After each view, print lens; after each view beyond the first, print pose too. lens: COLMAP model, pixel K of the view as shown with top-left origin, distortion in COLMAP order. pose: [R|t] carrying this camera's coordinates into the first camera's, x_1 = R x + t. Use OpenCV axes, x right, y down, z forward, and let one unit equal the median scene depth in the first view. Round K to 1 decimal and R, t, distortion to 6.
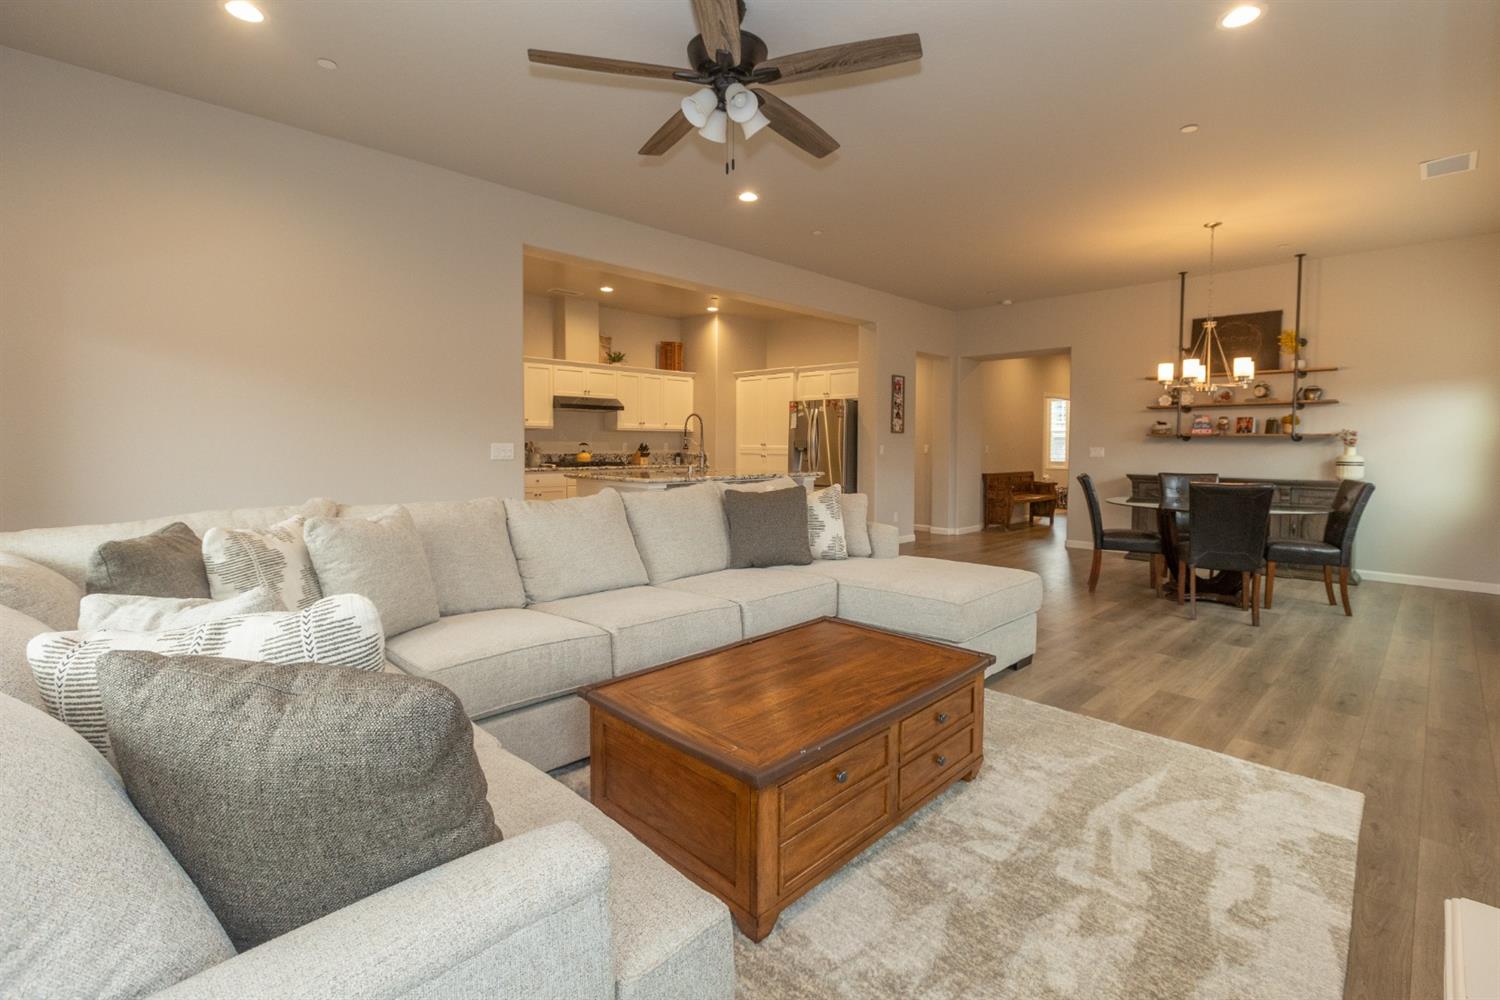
lens RADIAL K [[687.6, 0, 757.2], [0, 687.6, 483.9], [0, 0, 1]] dist [0.019845, 0.000081]
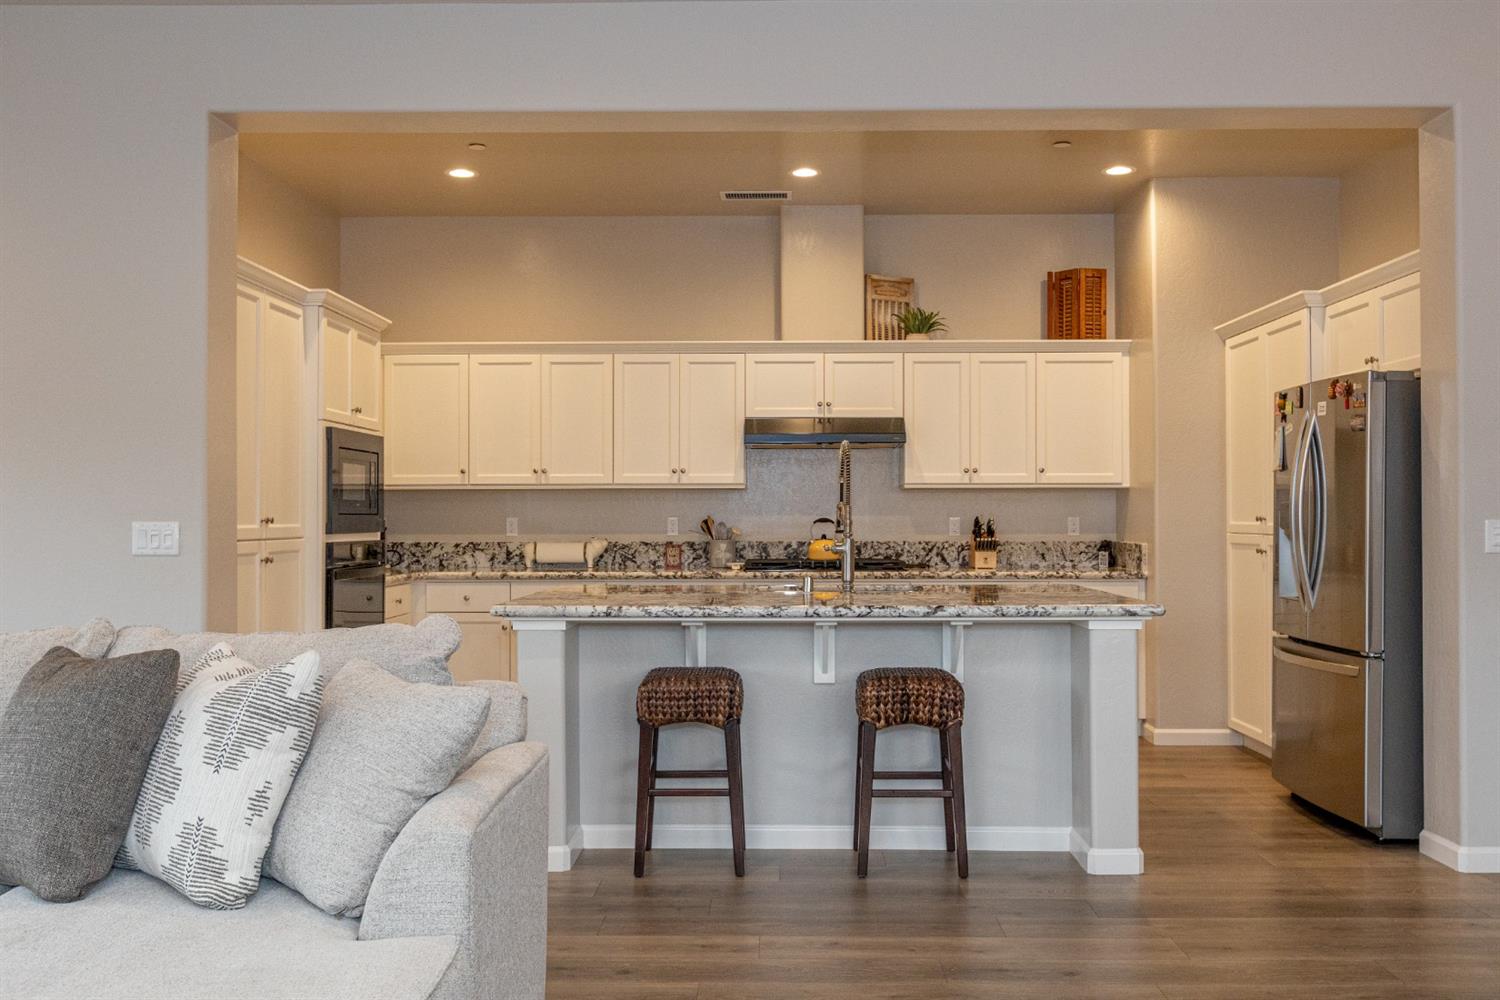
lens RADIAL K [[1301.6, 0, 754.5], [0, 1301.6, 514.2], [0, 0, 1]] dist [-0.010795, 0.009065]
pose [[0.693488, -0.010313, -0.720395, 0.342043], [-0.035059, 0.998230, -0.048040, -0.019840], [0.719615, 0.058571, 0.691899, 0.386362]]
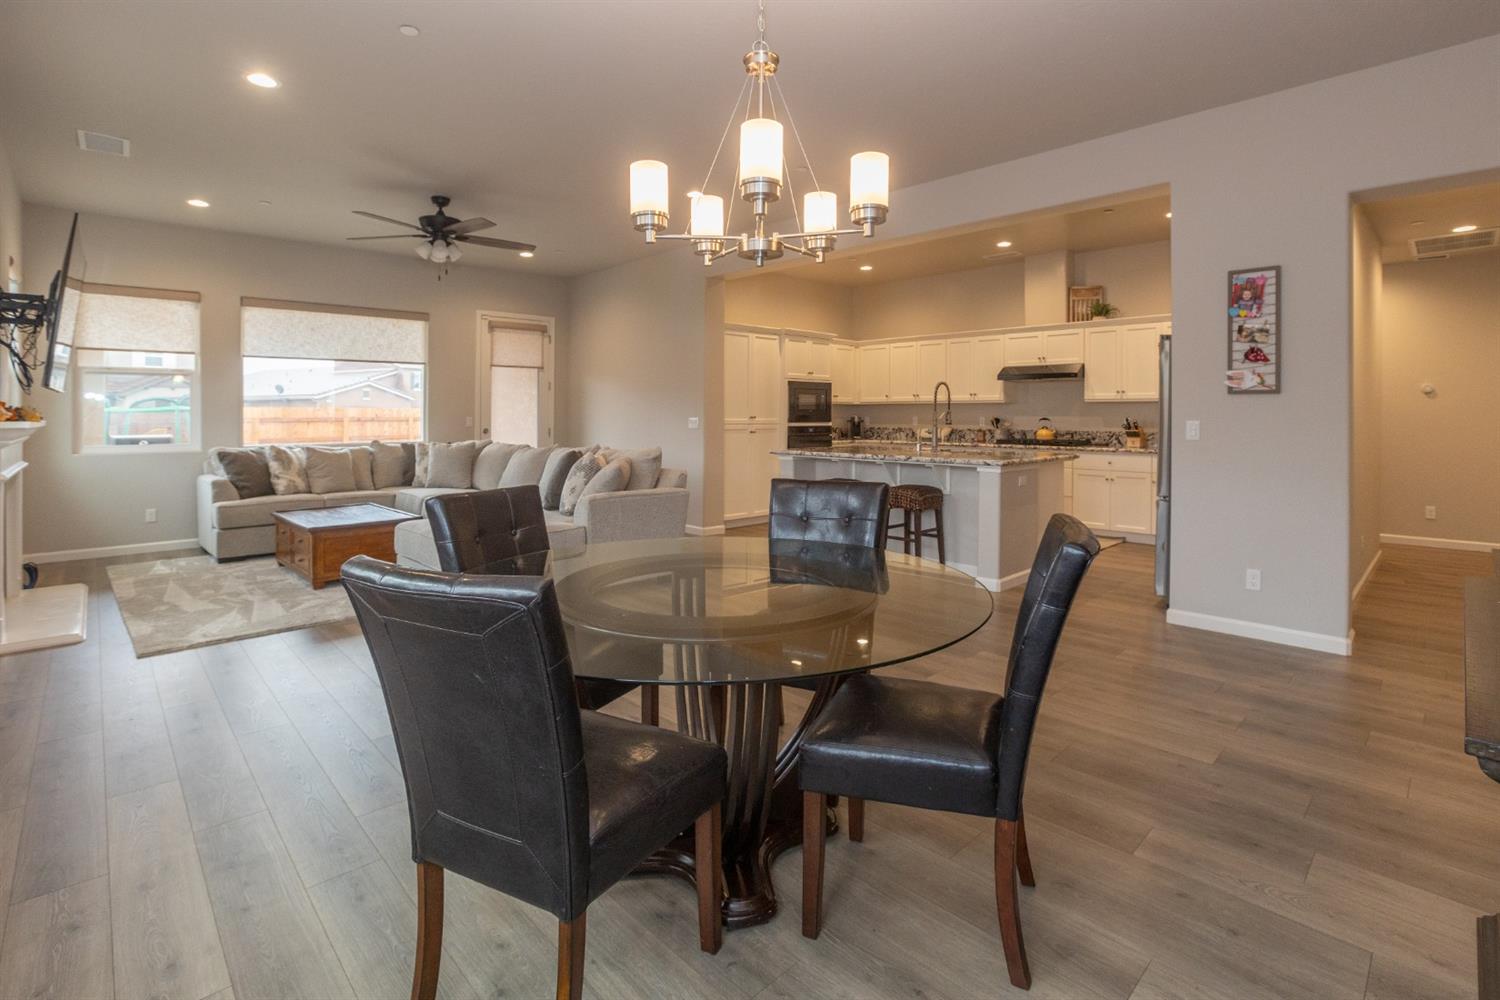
lens RADIAL K [[733.8, 0, 763.5], [0, 733.8, 425.4], [0, 0, 1]] dist [-0.038816, 0.005697]
pose [[-0.023115, 0.007300, -0.999706, 0.690396], [-0.060598, 0.998124, 0.008690, -0.037328], [0.997895, 0.060781, -0.022629, 0.687175]]
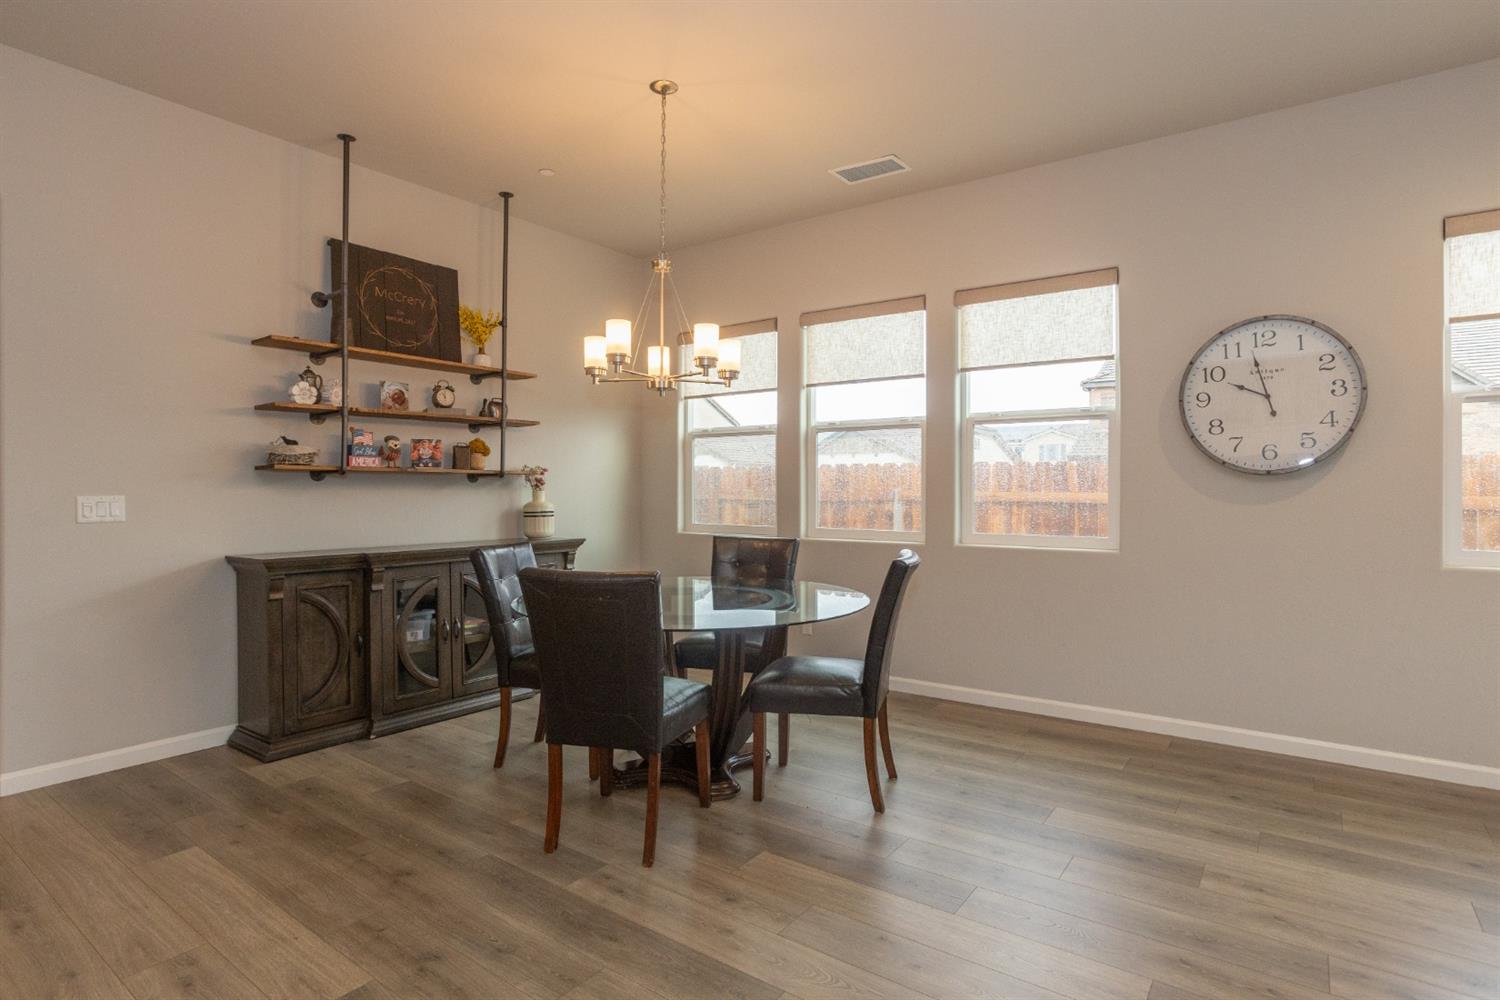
lens RADIAL K [[800.9, 0, 753.2], [0, 800.9, 483.9], [0, 0, 1]] dist [0.003896, -0.000372]
pose [[-0.159549, -0.003576, 0.987184, 0.012770], [0.059514, 0.998140, 0.013234, -0.045135], [-0.985395, 0.060863, -0.159039, 0.726564]]
